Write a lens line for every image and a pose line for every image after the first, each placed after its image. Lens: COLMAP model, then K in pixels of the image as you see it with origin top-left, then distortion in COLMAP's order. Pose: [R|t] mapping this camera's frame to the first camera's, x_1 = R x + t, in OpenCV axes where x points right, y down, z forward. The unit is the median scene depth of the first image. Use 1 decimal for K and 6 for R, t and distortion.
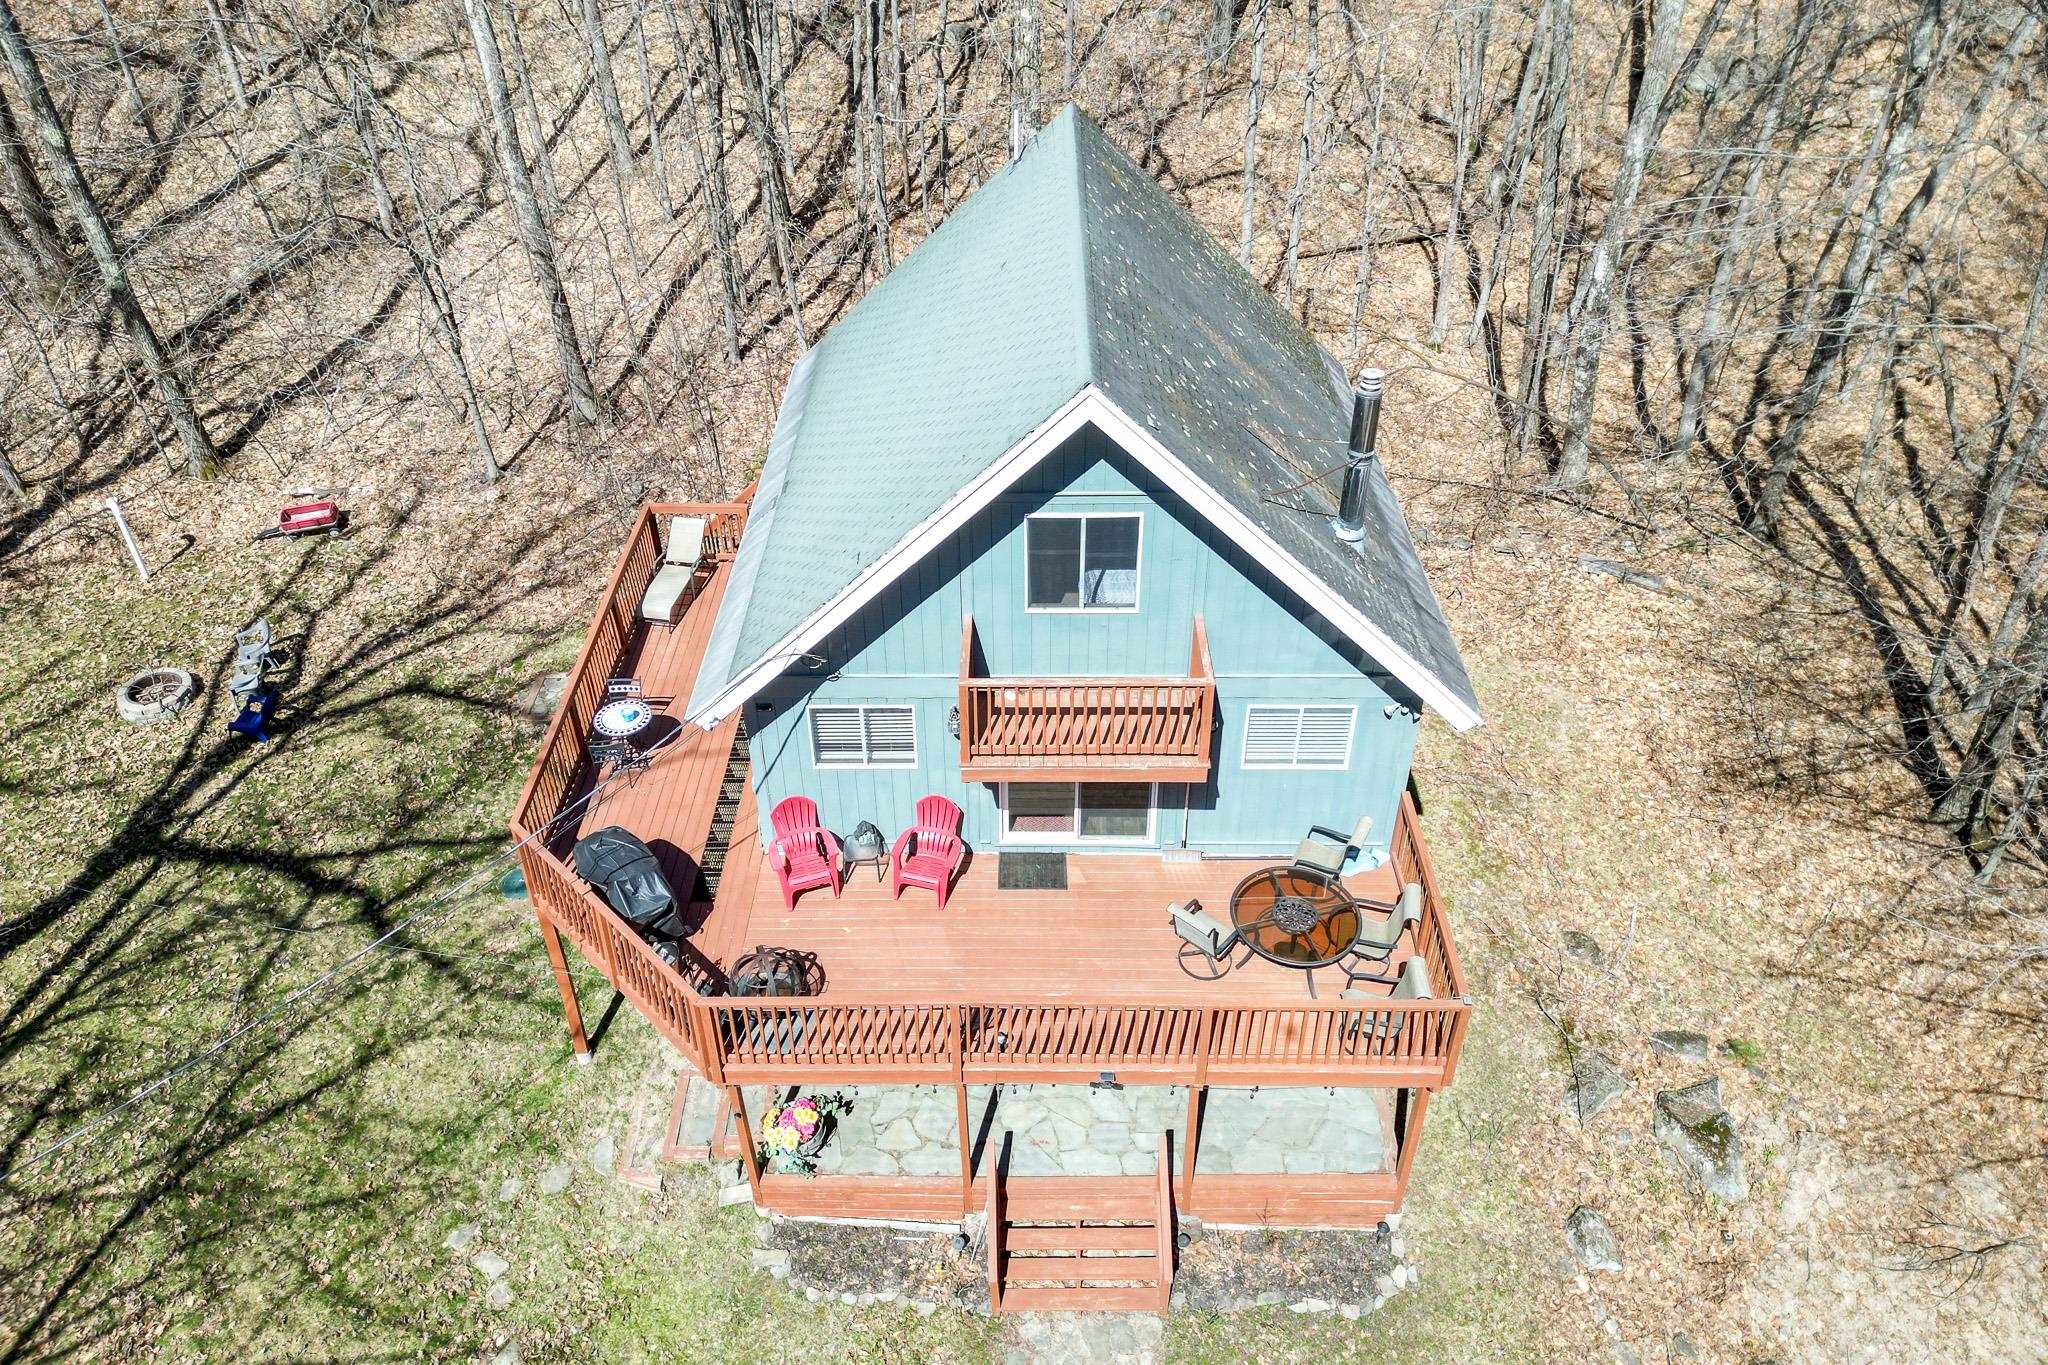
lens RADIAL K [[1448.7, 0, 1020.3], [0, 1448.7, 621.3], [0, 0, 1]] dist [0.051734, -0.044230]
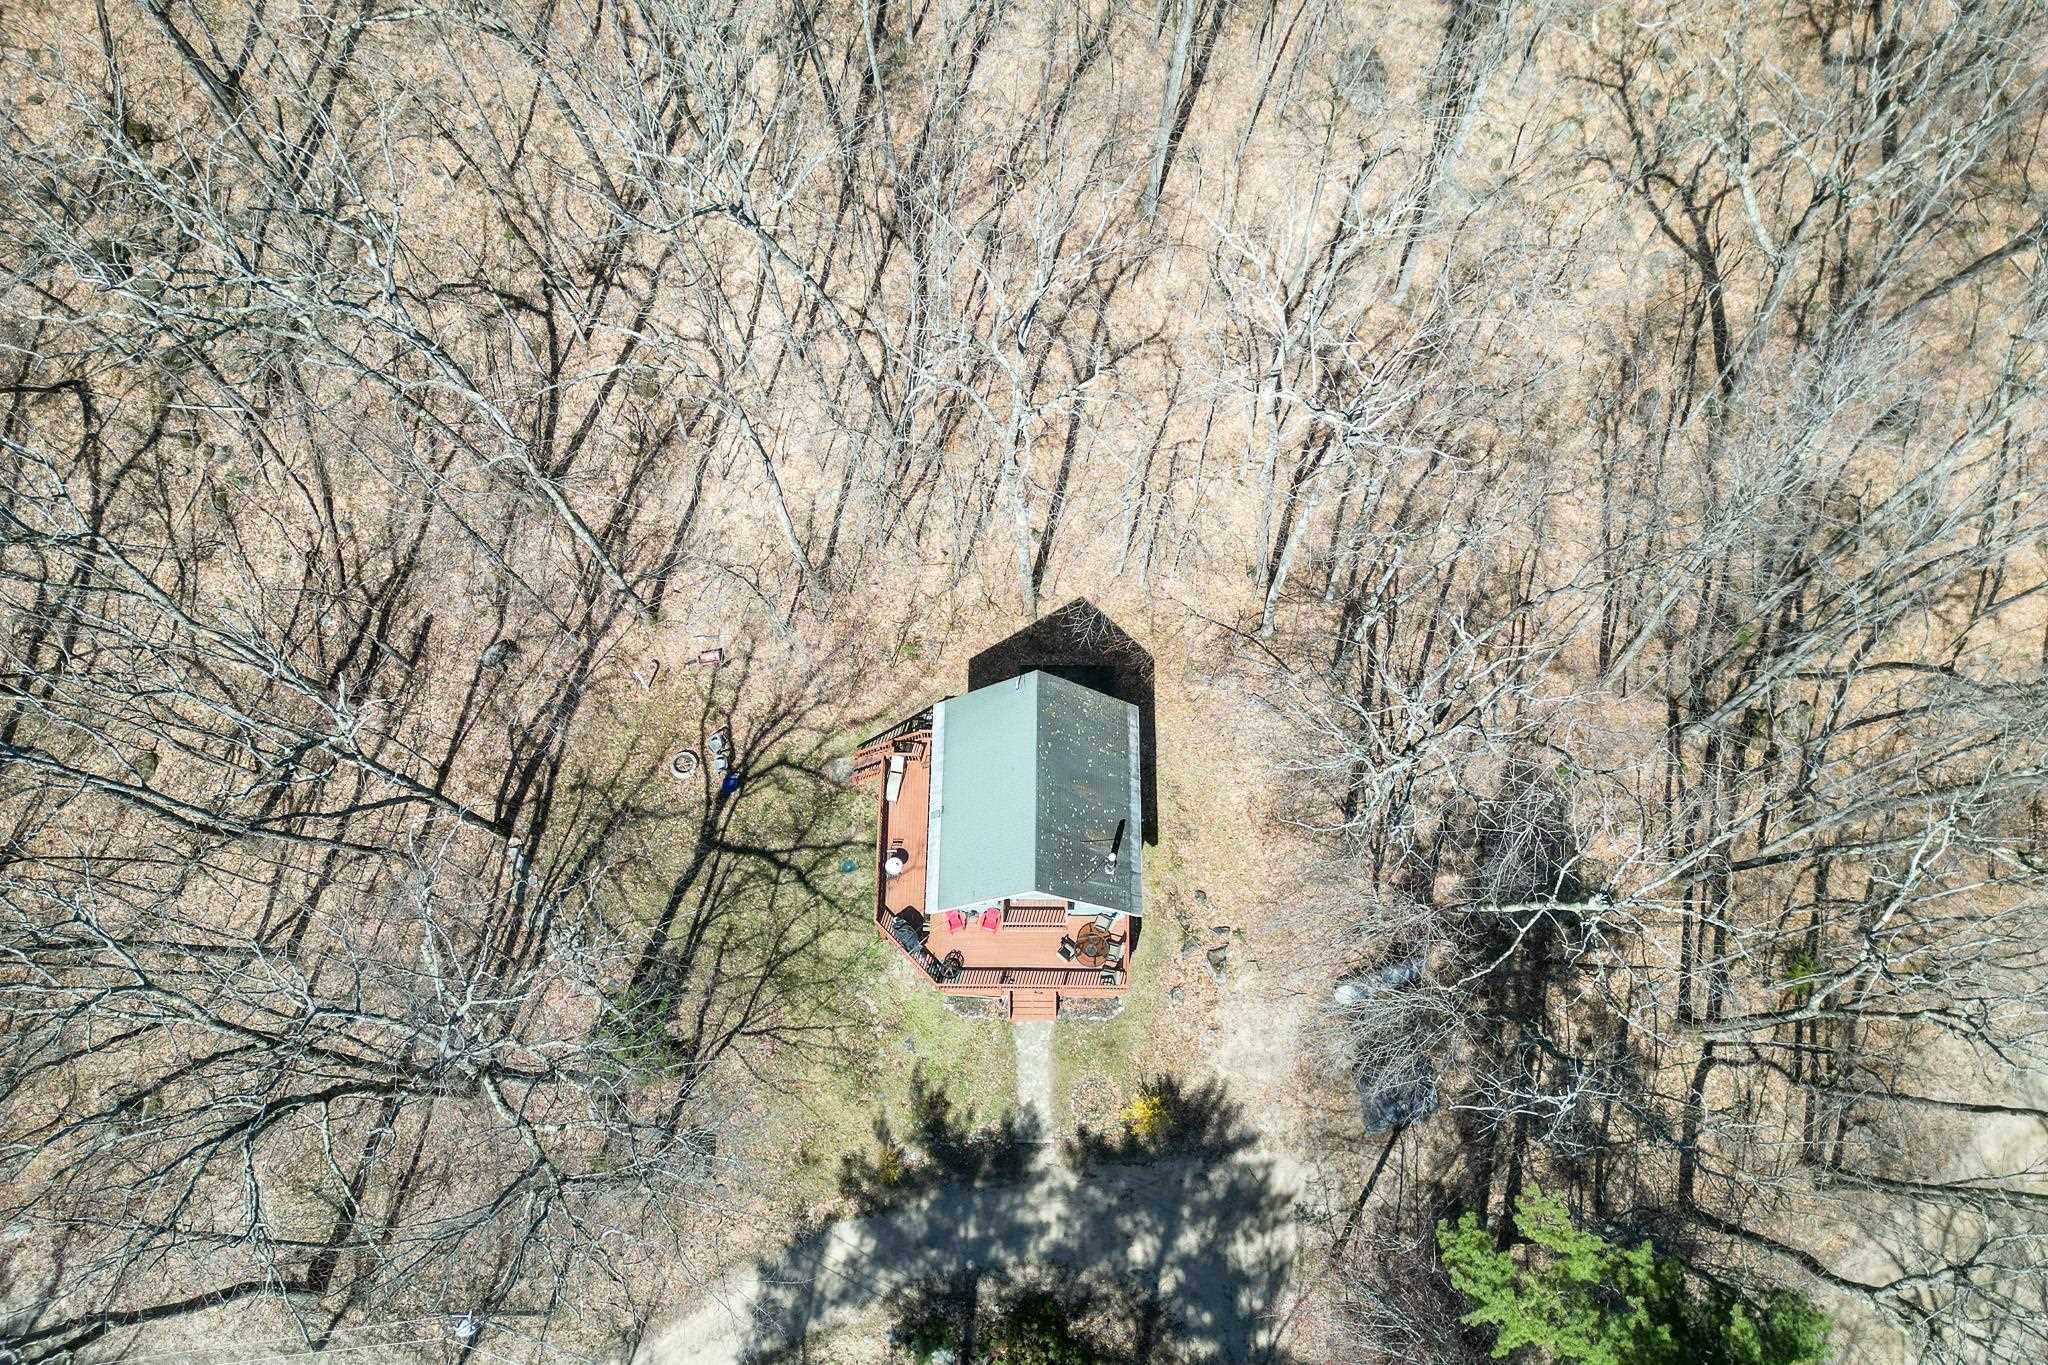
lens RADIAL K [[1421.6, 0, 1024.0], [0, 1421.6, 682.5], [0, 0, 1]] dist [0.102240, -0.097449]
pose [[0.999974, 0.006707, 0.002733, 0.002929], [-0.007128, 0.844560, 0.535414, -2.010471], [0.001283, -0.535420, 0.844585, -1.477797]]
